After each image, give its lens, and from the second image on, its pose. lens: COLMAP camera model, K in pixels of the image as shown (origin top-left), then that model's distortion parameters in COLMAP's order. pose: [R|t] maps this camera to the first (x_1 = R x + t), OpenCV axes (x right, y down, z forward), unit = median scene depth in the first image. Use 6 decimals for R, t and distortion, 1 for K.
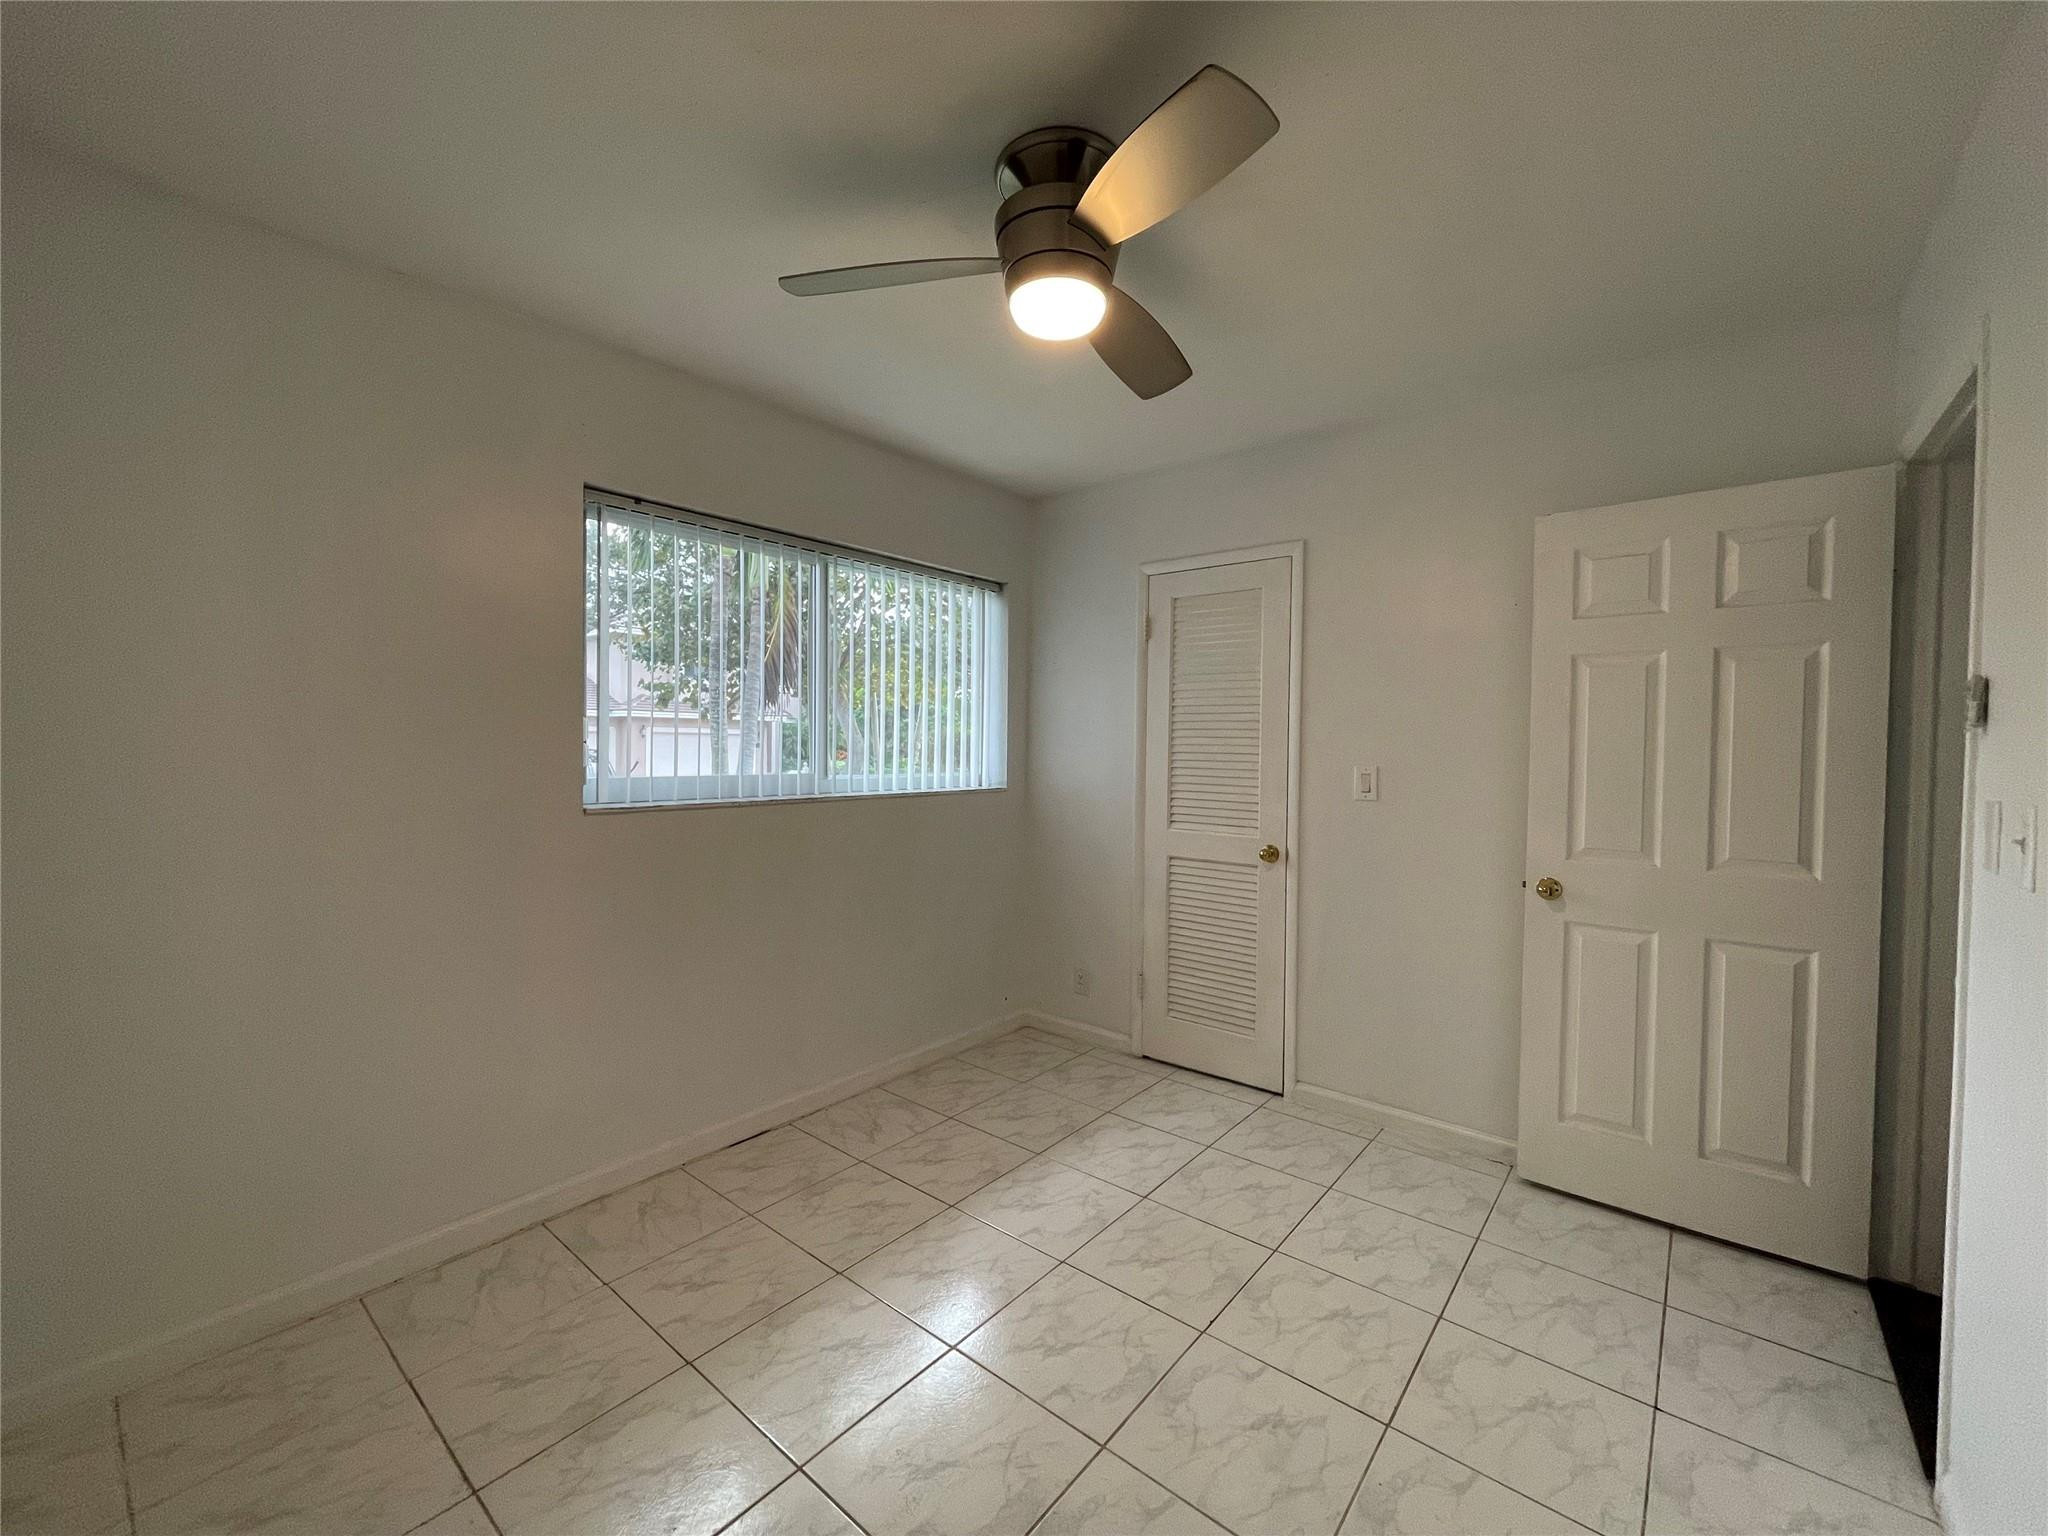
lens RADIAL K [[825.4, 0, 1022.9], [0, 825.4, 761.3], [0, 0, 1]] dist [-0.002977, -0.000361]
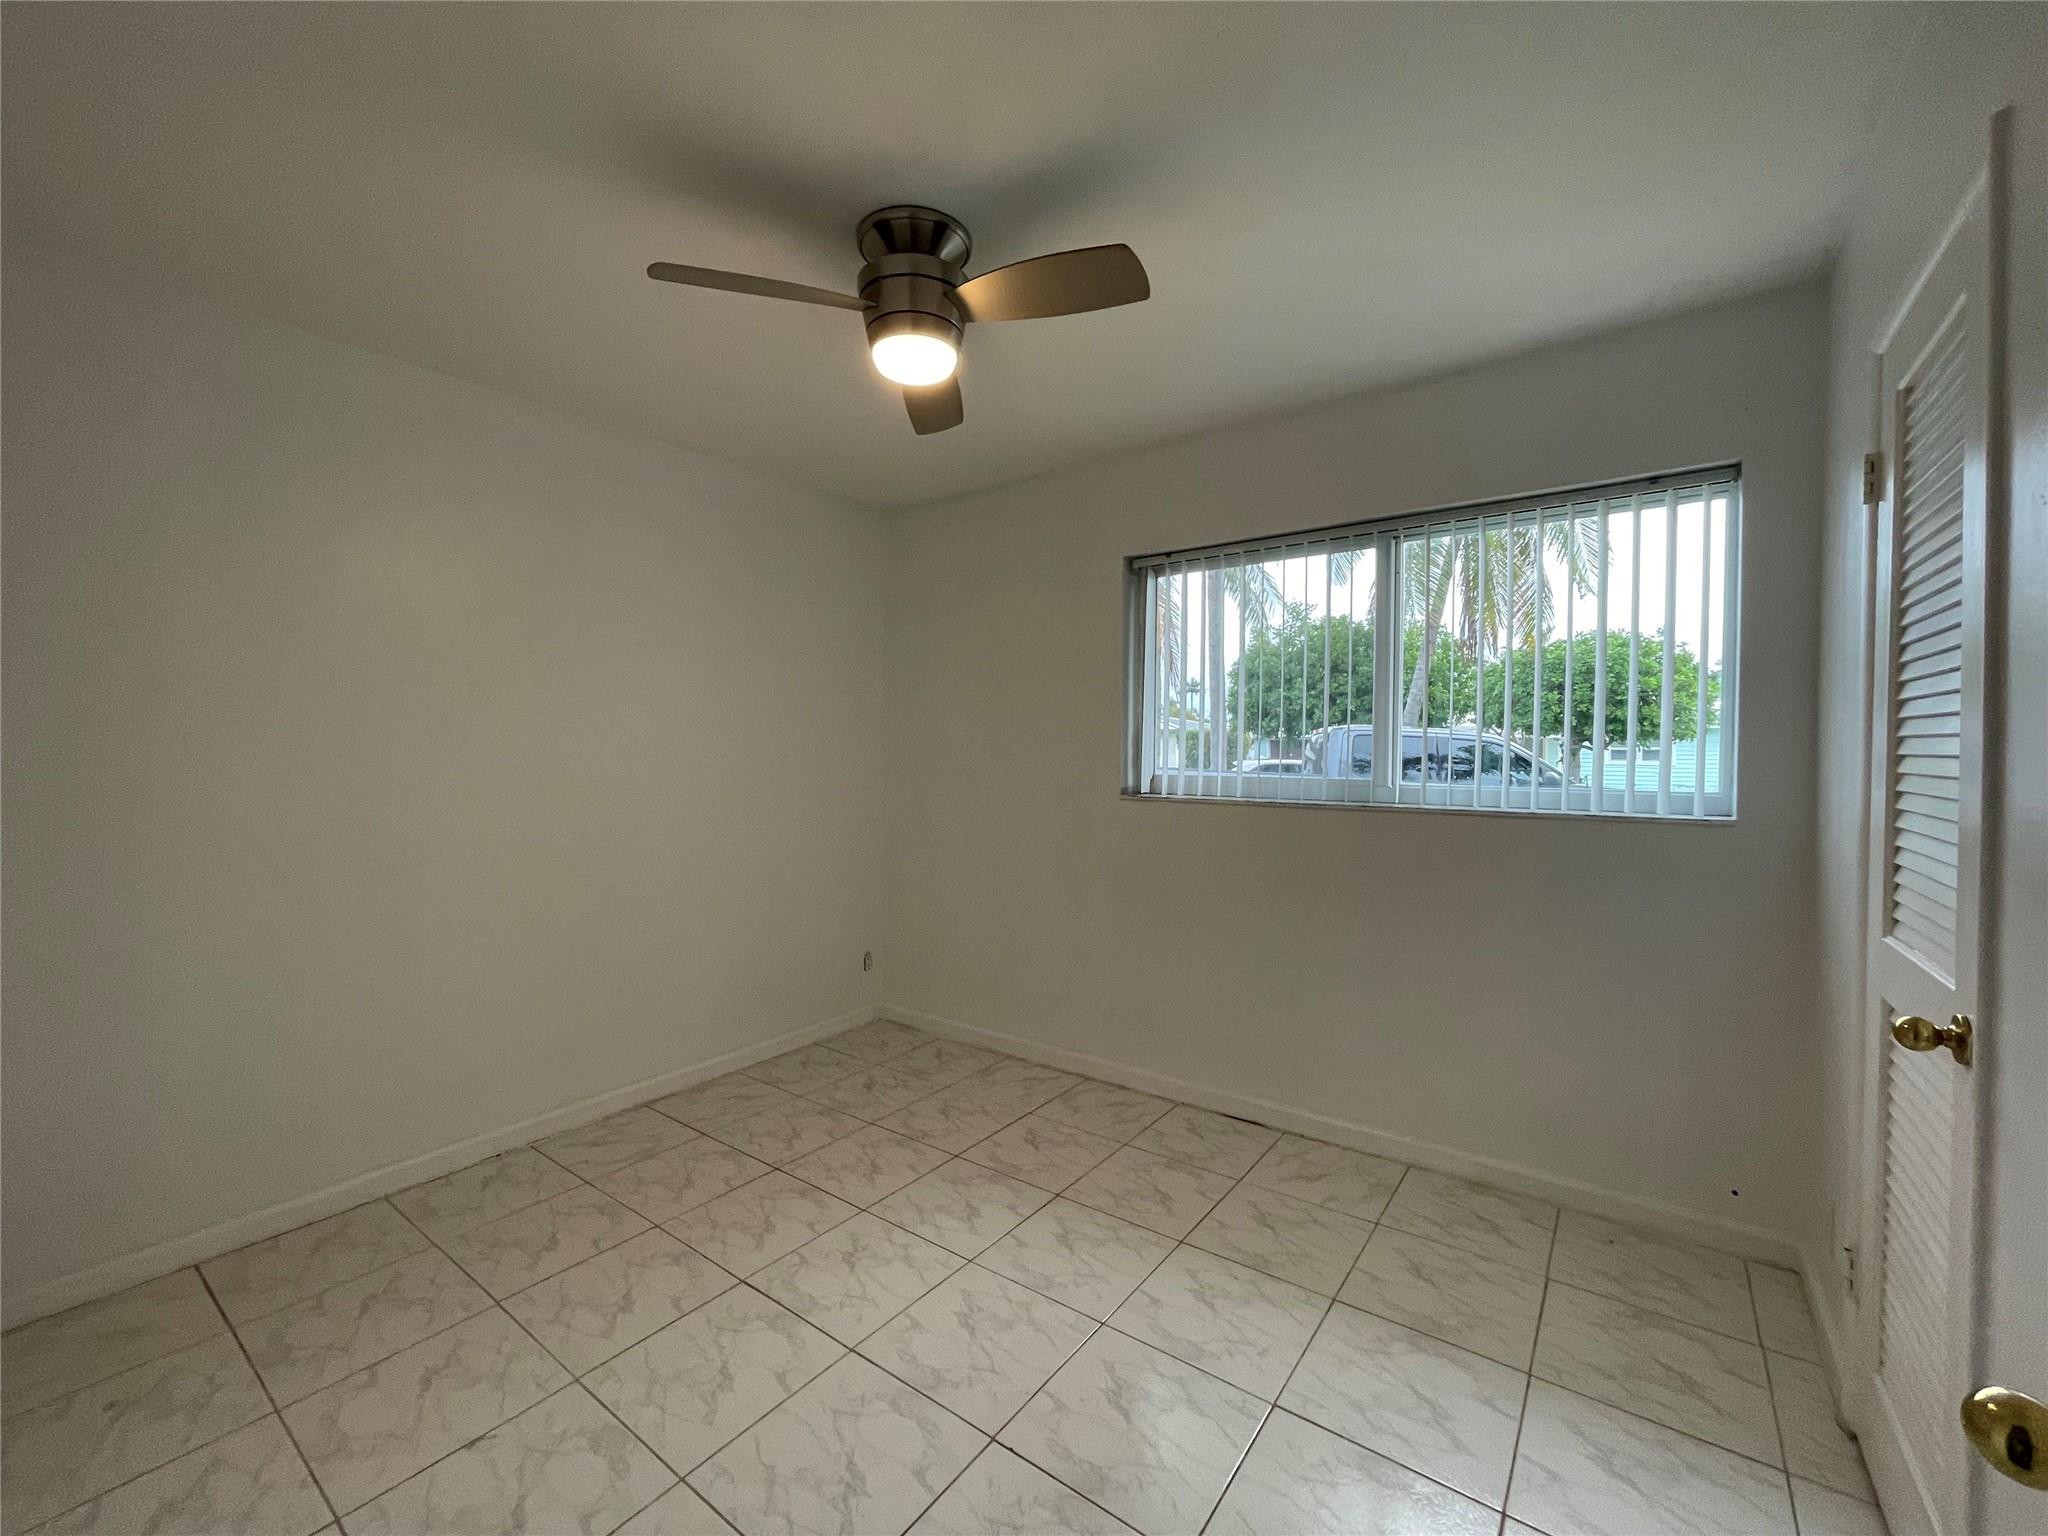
lens RADIAL K [[825.4, 0, 1025.0], [0, 825.4, 766.8], [0, 0, 1]] dist [-0.002977, -0.000361]
pose [[0.053447, 0.007080, -0.998546, 0.769977], [-0.016236, 0.999849, 0.006221, 0.002029], [0.998439, 0.015880, 0.053553, 0.714327]]
